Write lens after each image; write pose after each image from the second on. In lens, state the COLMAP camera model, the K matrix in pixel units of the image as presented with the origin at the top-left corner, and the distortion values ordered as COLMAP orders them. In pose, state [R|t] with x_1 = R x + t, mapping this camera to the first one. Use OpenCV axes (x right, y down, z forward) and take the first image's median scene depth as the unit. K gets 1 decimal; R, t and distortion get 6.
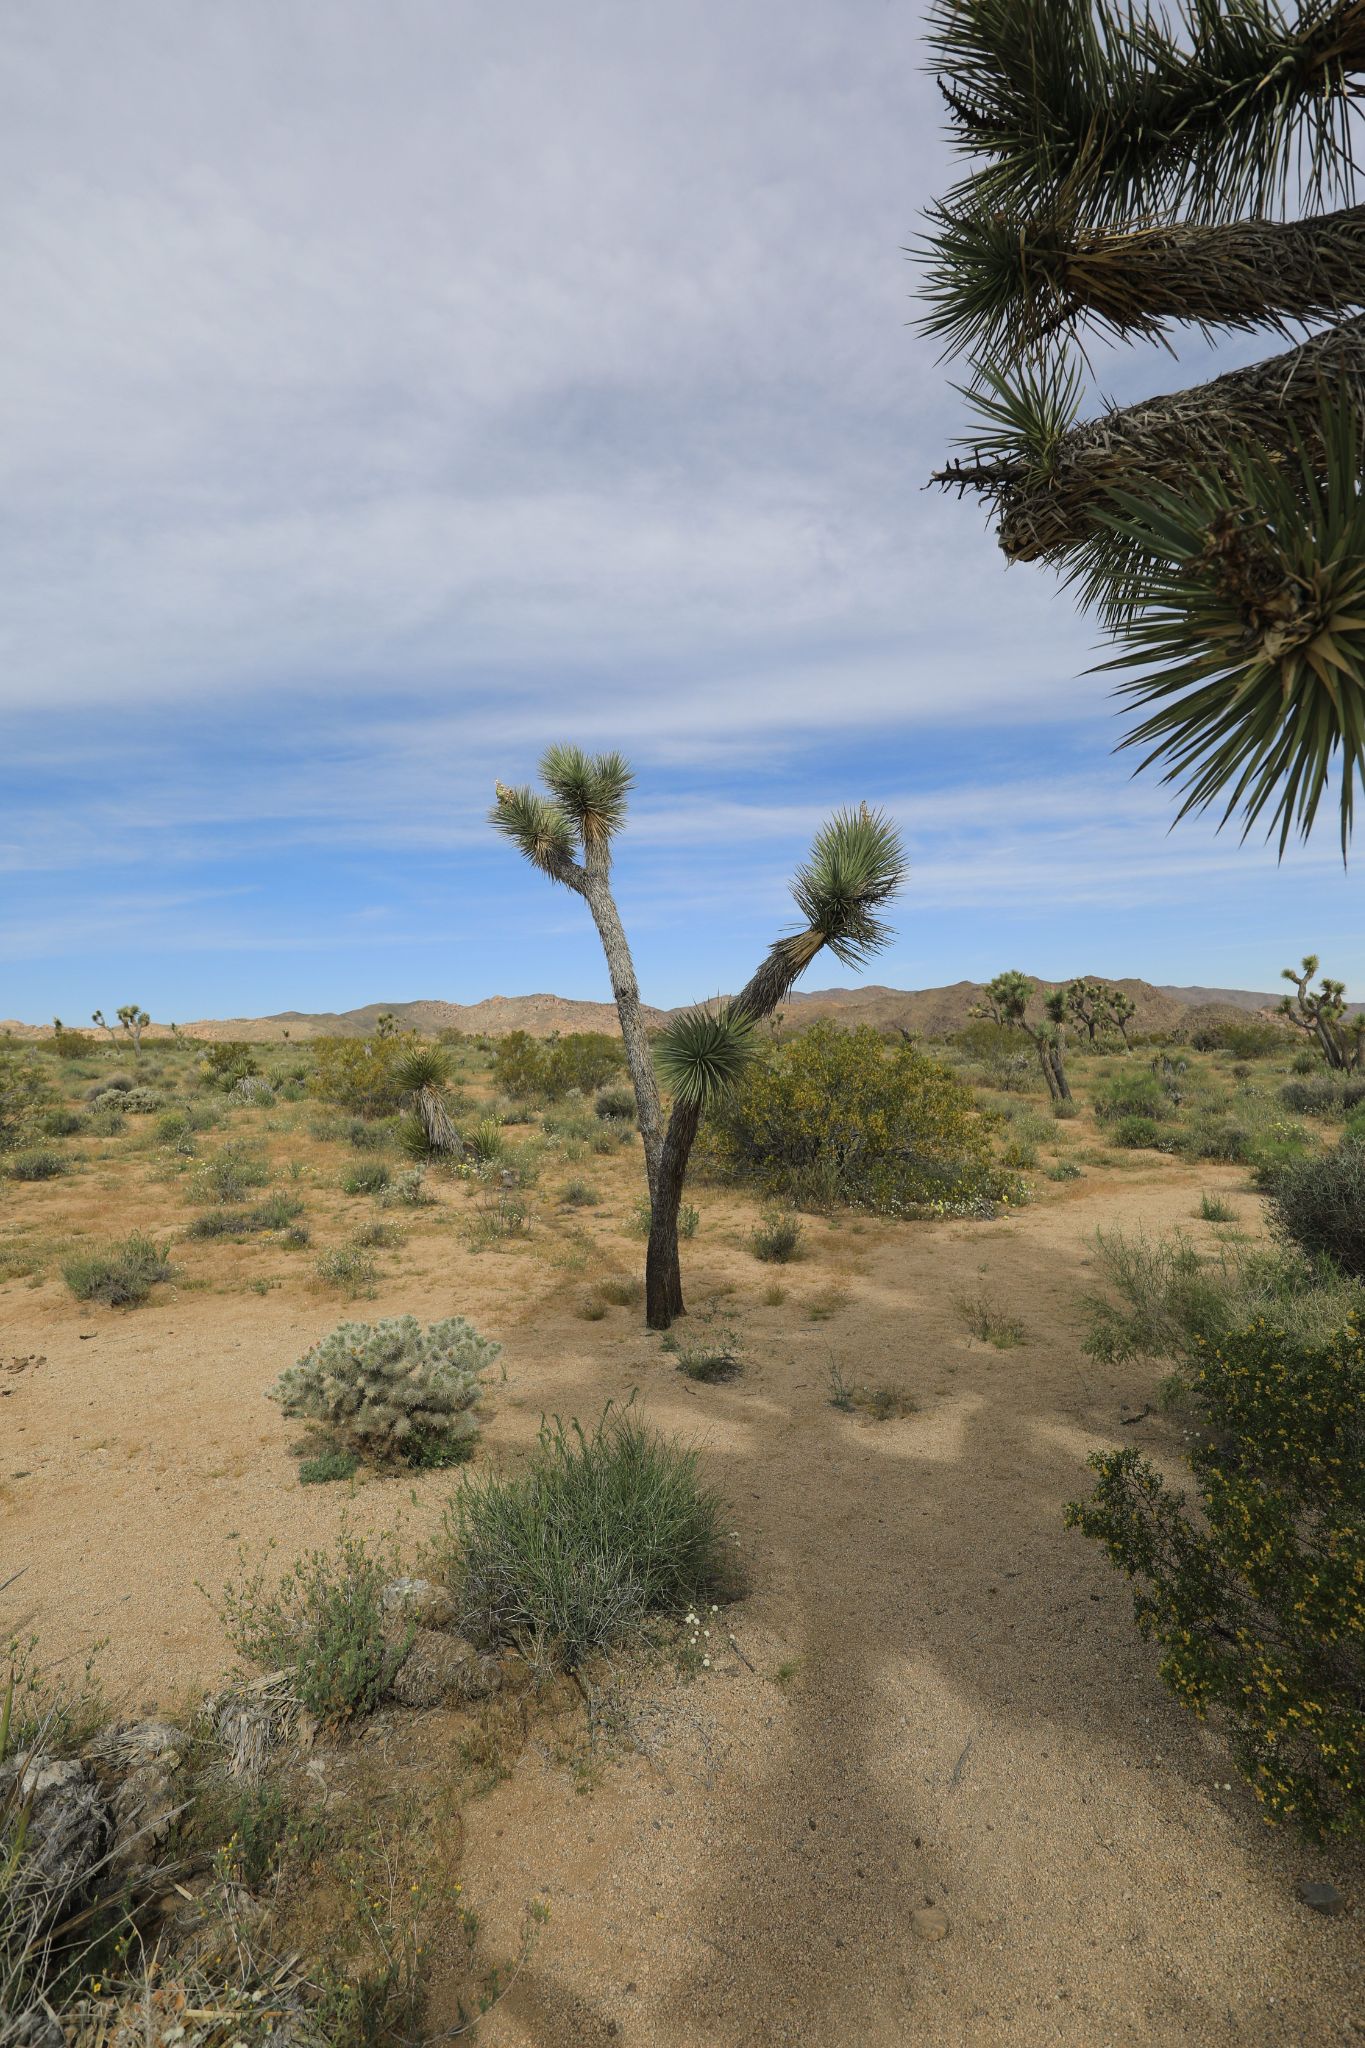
lens RADIAL K [[919.7, 0, 682.5], [0, 919.7, 1024.0], [0, 0, 1]] dist [-0.000448, -0.006830]
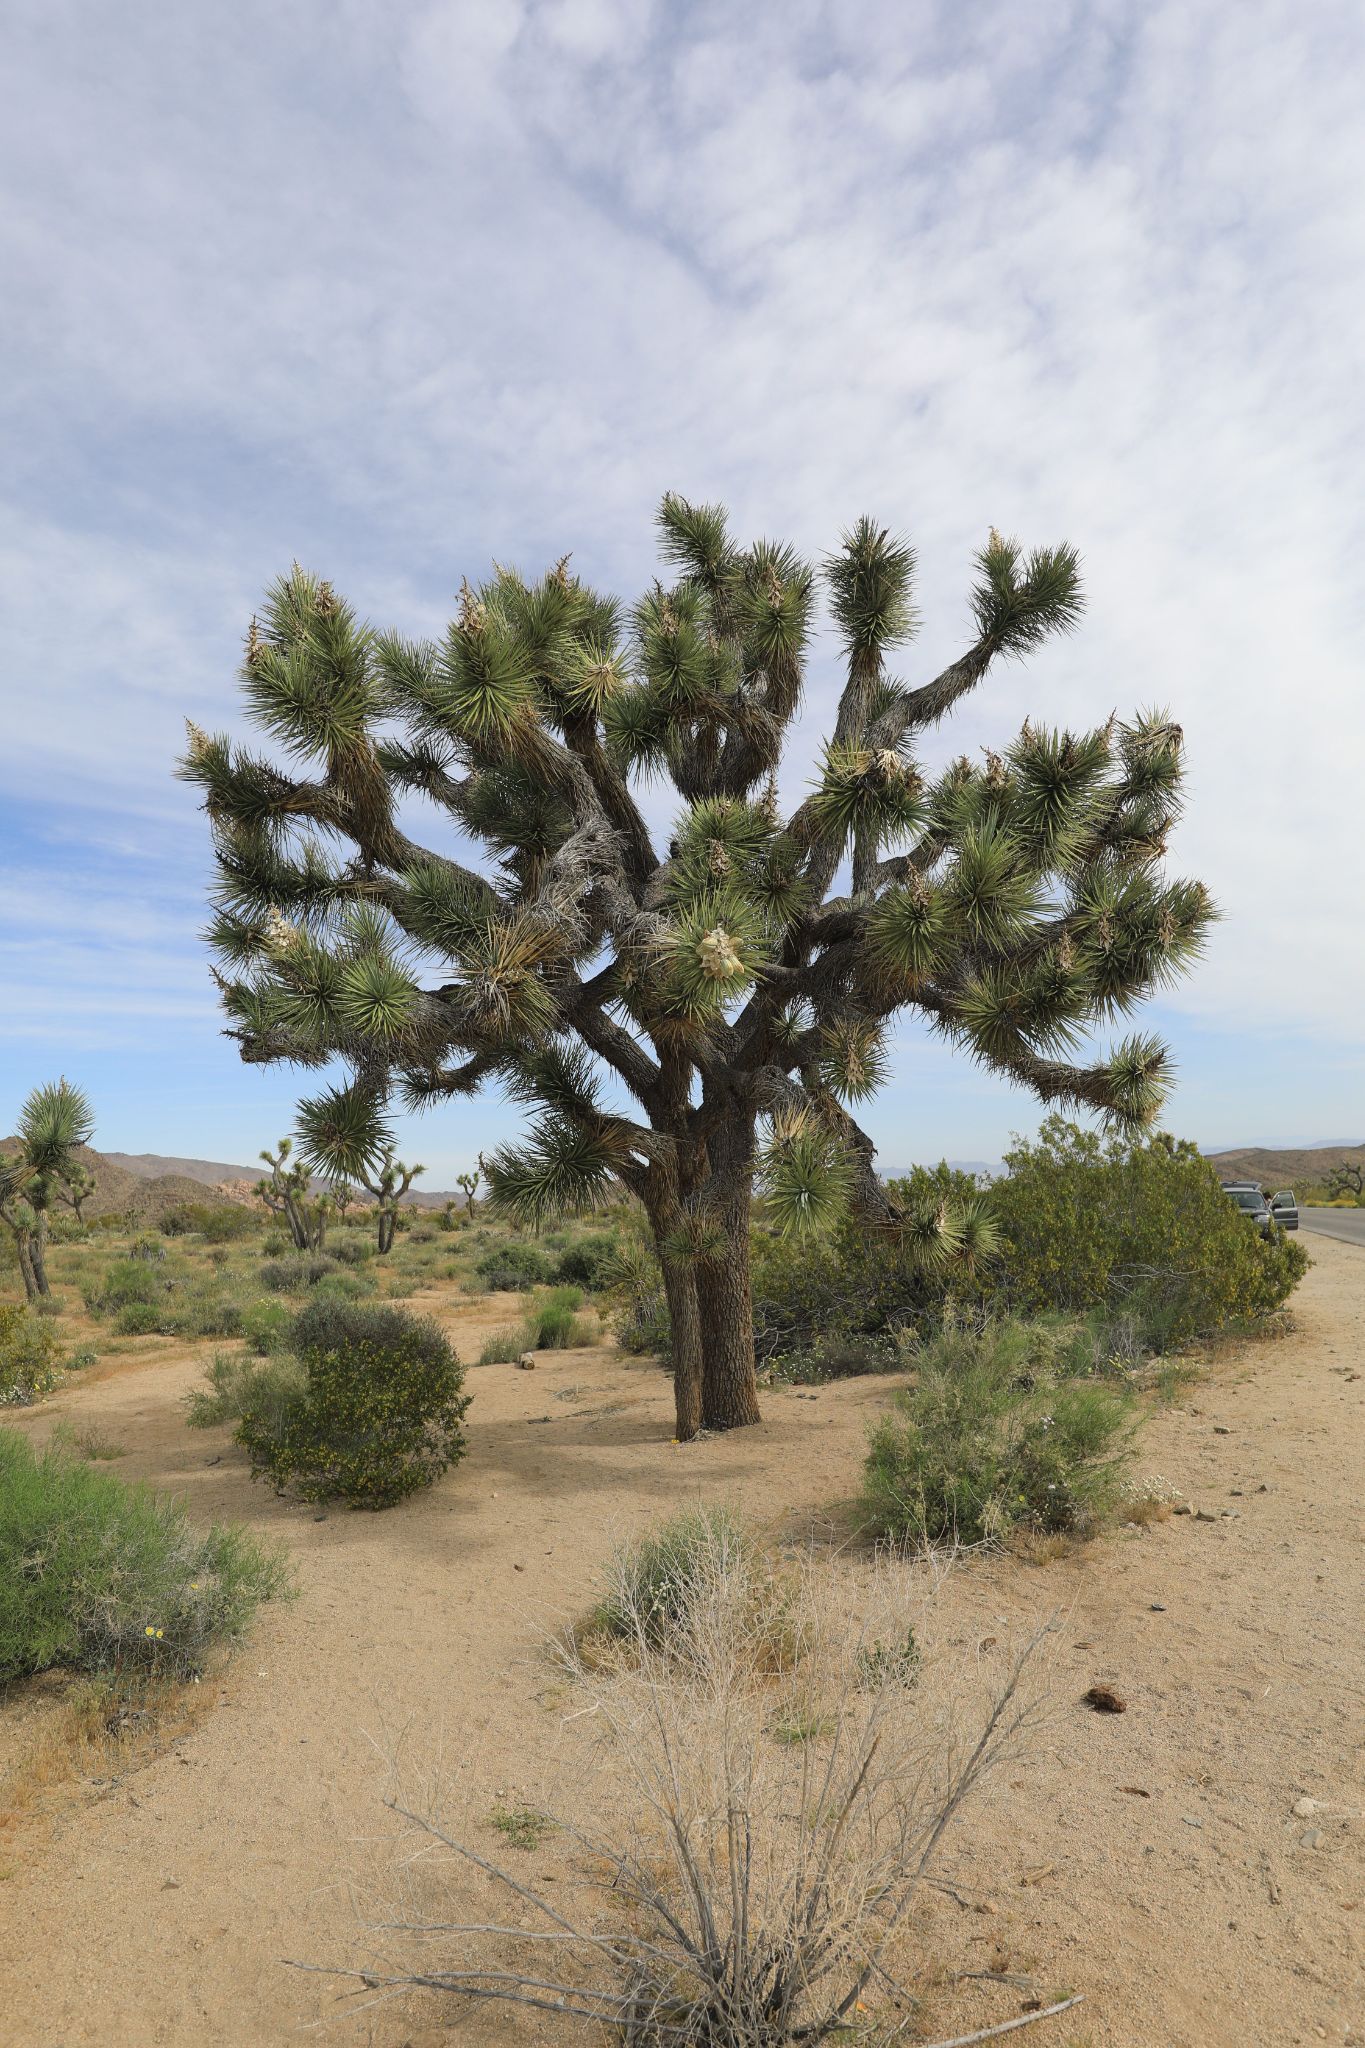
lens RADIAL K [[1174.2, 0, 682.5], [0, 1174.2, 1024.0], [0, 0, 1]] dist [0.003098, 0.001527]
pose [[0.595499, 0.113572, 0.795288, -0.555826], [0.006289, 0.989267, -0.145983, -0.031971], [-0.803332, 0.091935, 0.588393, -0.714047]]
